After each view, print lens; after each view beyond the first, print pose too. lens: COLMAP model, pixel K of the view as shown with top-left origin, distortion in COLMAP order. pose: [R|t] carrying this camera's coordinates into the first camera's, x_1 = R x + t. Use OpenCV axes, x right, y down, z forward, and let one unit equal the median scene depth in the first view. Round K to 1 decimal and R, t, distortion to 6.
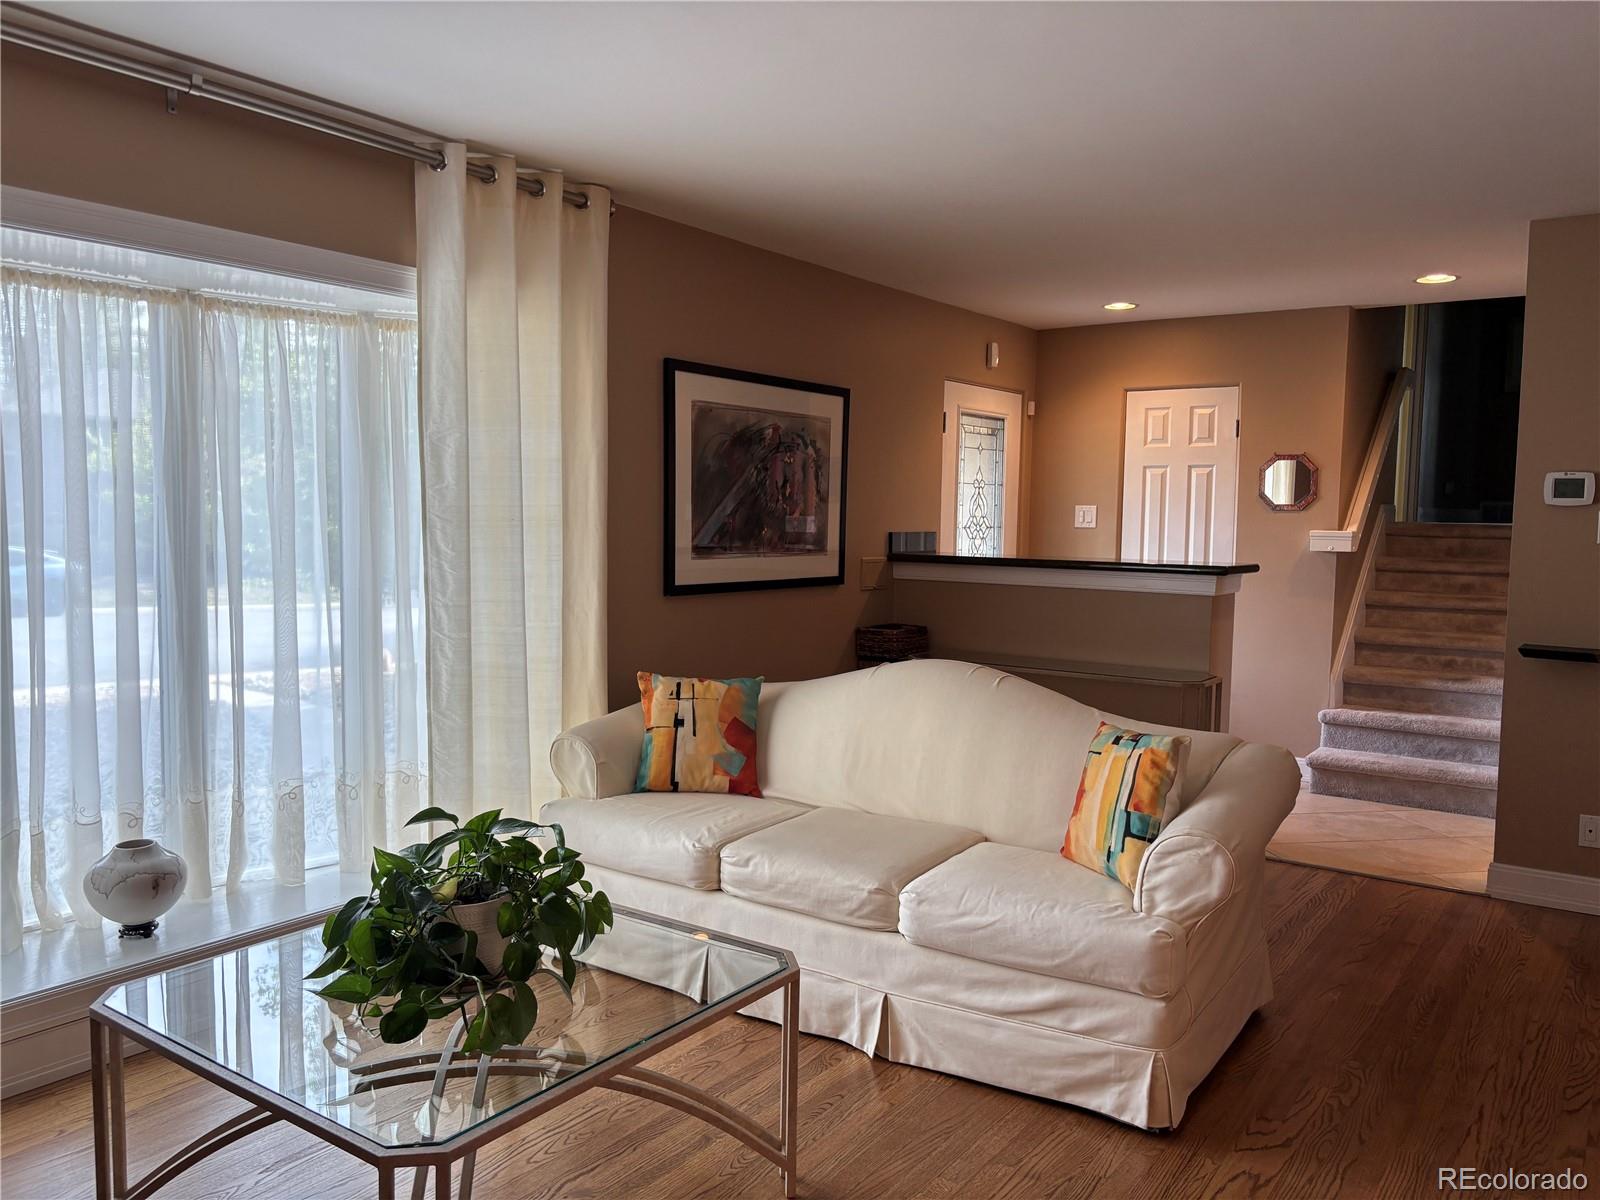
lens RADIAL K [[1213.3, 0, 809.2], [0, 1213.3, 607.3], [0, 0, 1]] dist [0.034379, -0.046157]
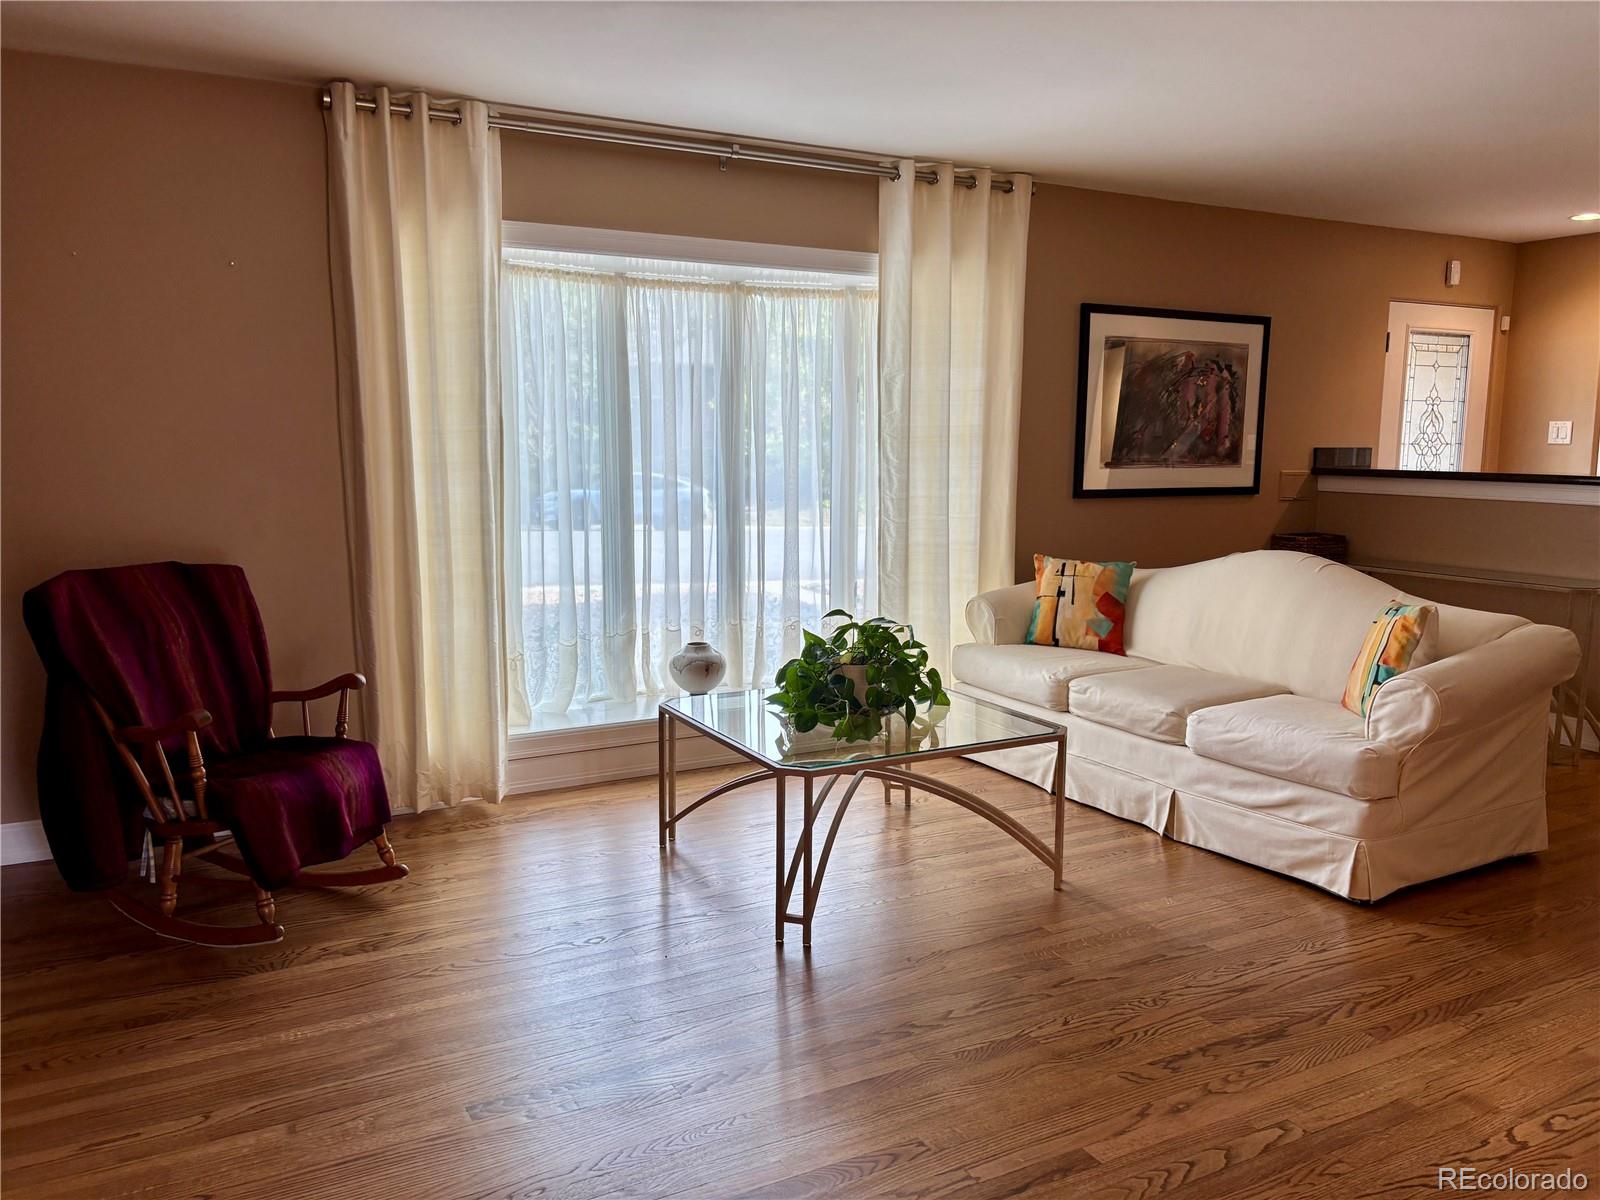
lens RADIAL K [[1217.8, 0, 798.4], [0, 1217.8, 640.9], [0, 0, 1]] dist [0.111487, -0.205081]
pose [[0.894046, 0.064214, -0.443349, 0.252198], [-0.027897, 0.995733, 0.087964, 0.042872], [0.447105, -0.066276, 0.892023, -0.334071]]
